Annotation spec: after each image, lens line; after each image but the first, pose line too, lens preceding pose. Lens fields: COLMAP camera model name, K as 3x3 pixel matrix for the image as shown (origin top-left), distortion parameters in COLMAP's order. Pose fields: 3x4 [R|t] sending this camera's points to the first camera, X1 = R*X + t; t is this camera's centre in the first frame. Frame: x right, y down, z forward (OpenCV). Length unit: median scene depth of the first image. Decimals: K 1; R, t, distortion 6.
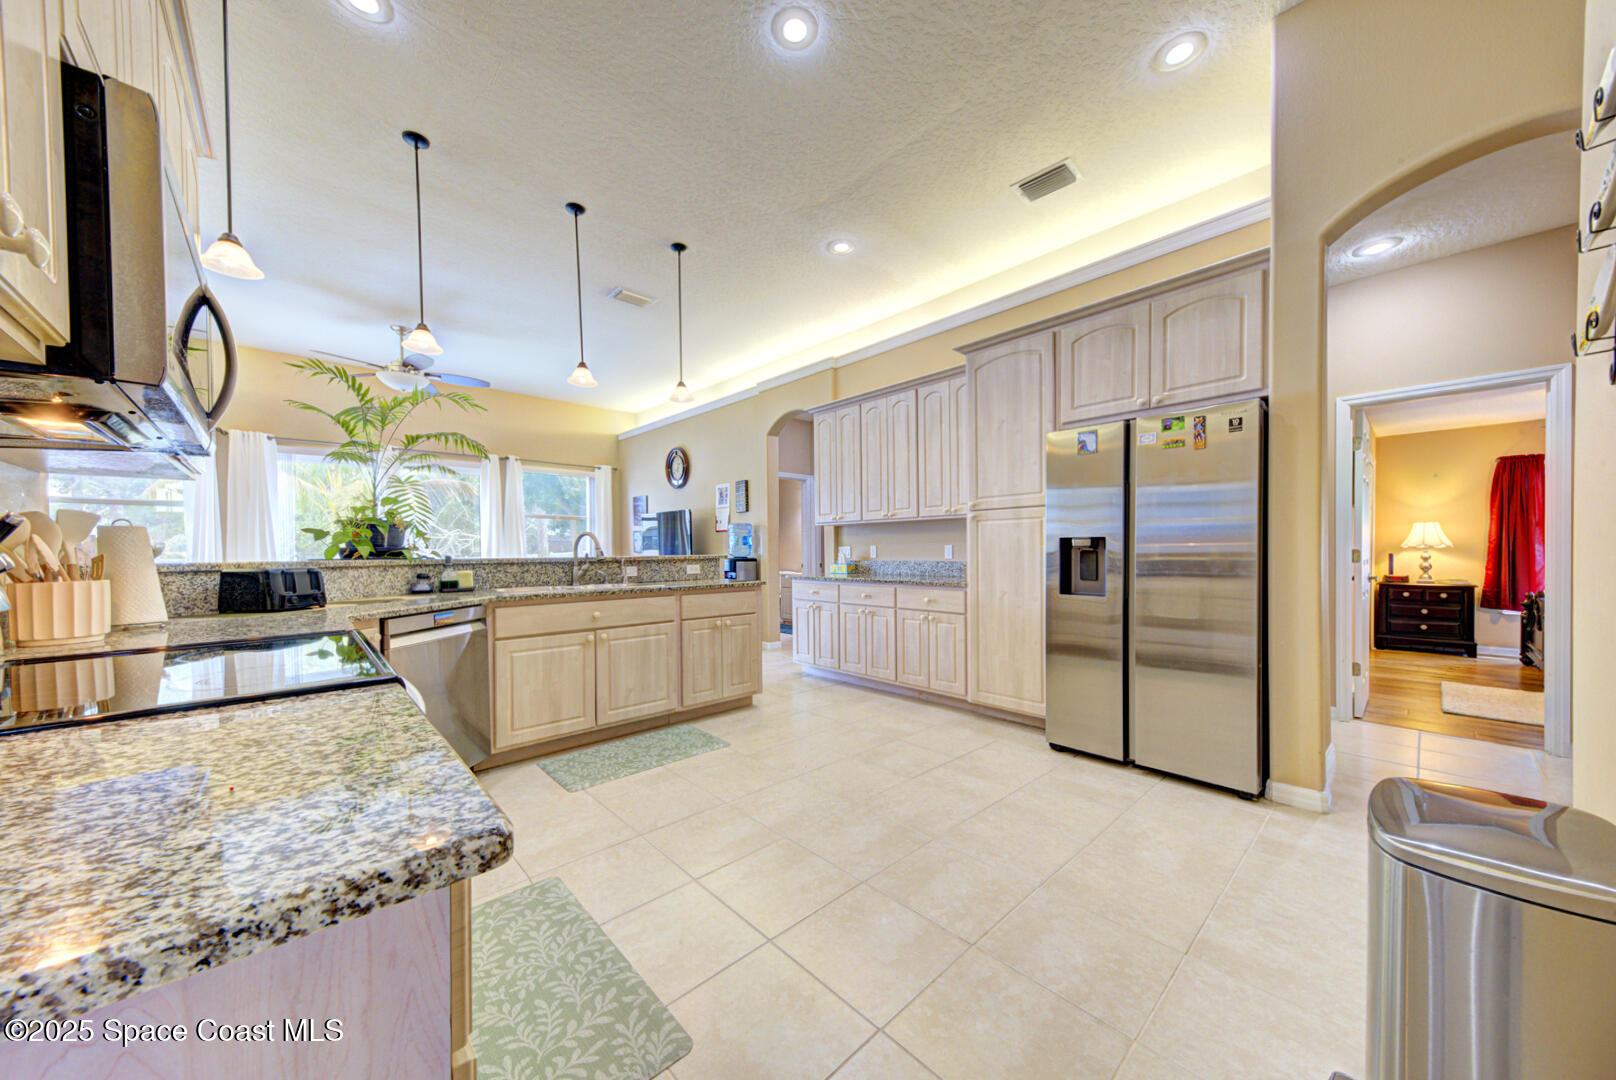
lens RADIAL K [[555.3, 0, 804.4], [0, 555.3, 557.3], [0, 0, 1]] dist [0.013600, -0.000356]
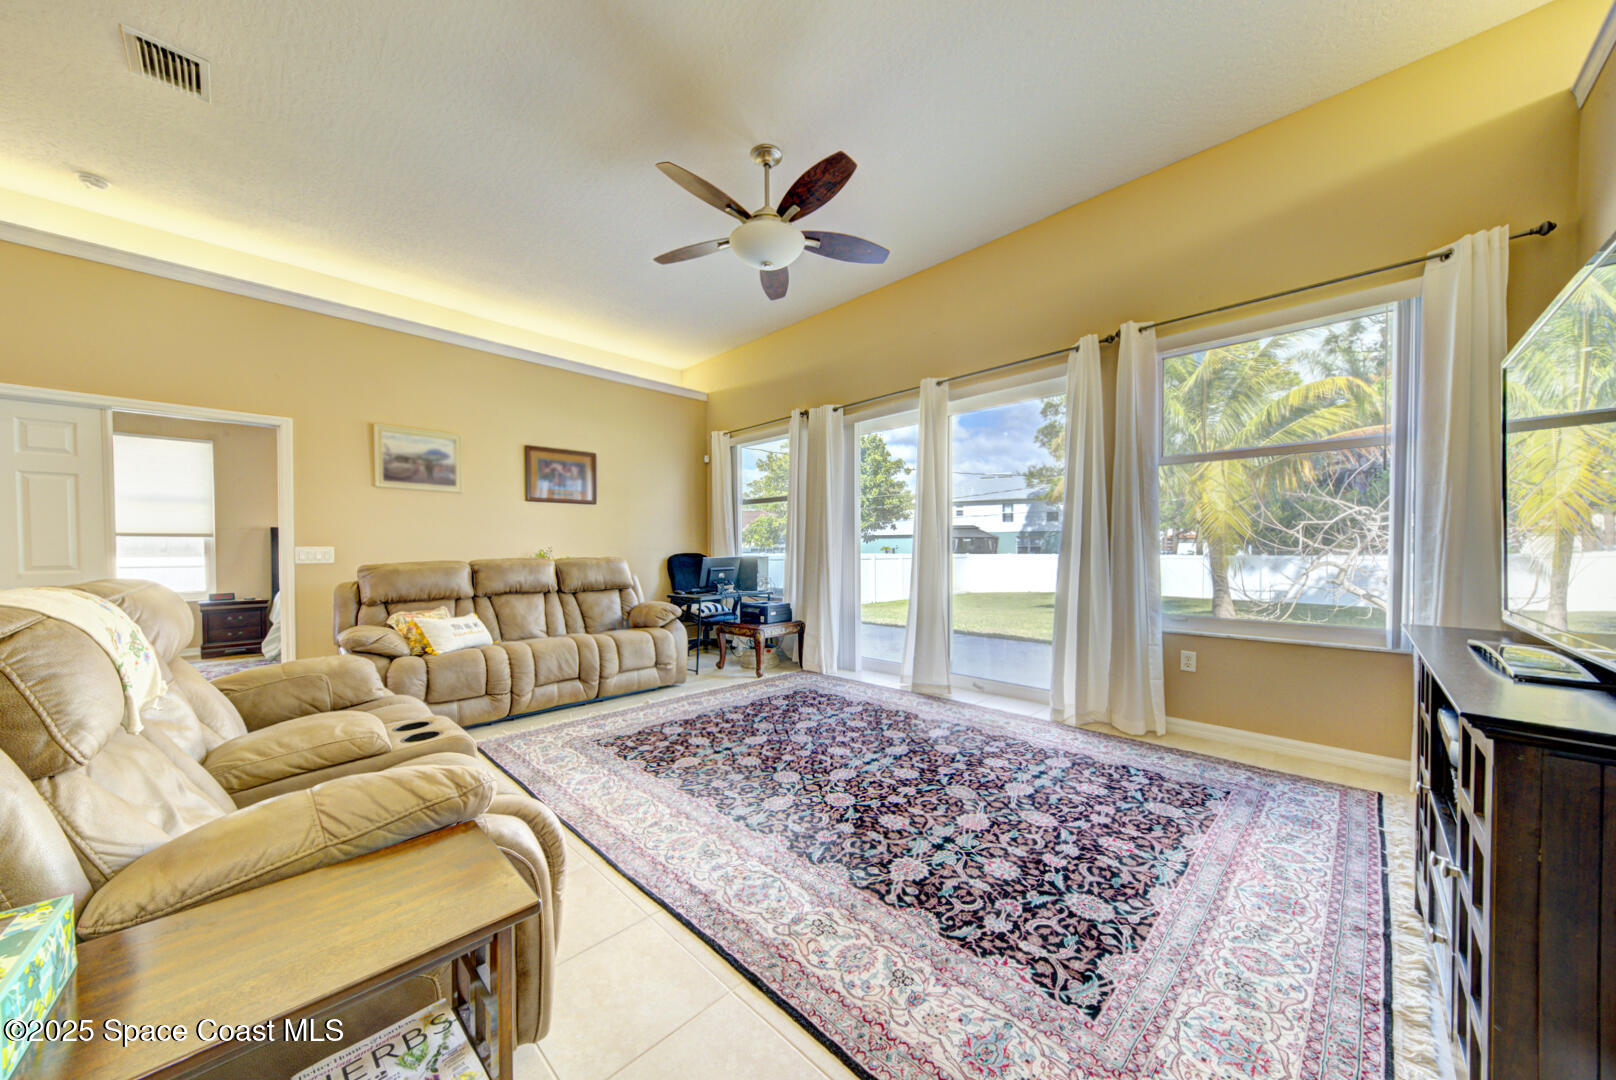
lens RADIAL K [[555.3, 0, 804.4], [0, 555.3, 557.3], [0, 0, 1]] dist [0.013600, -0.000356]
pose [[0.048619, 0.021278, -0.998591, -0.247510], [-0.009354, 0.999739, 0.020847, -0.020830], [0.998774, 0.008327, 0.048806, 1.816130]]
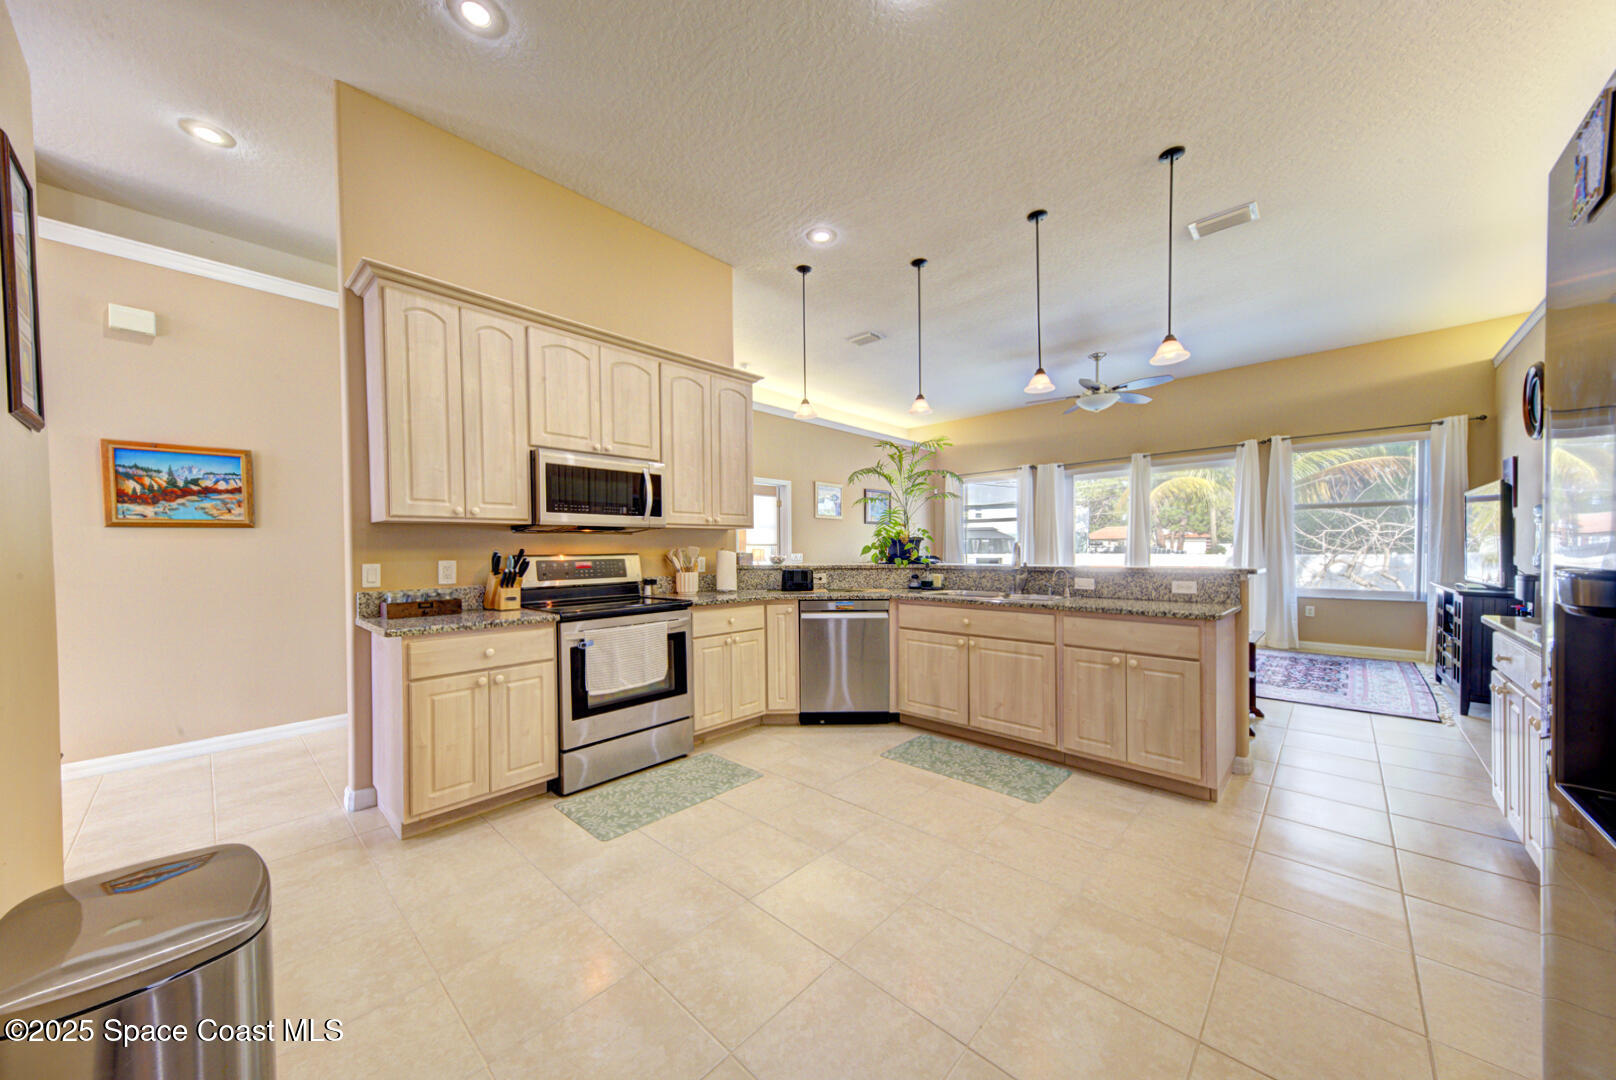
lens RADIAL K [[555.3, 0, 804.4], [0, 555.3, 557.3], [0, 0, 1]] dist [0.013600, -0.000356]
pose [[0.071490, 0.020738, -0.997226, 0.653140], [-0.004780, 0.999779, 0.020449, -0.039699], [0.997430, 0.003305, 0.071574, 0.598795]]
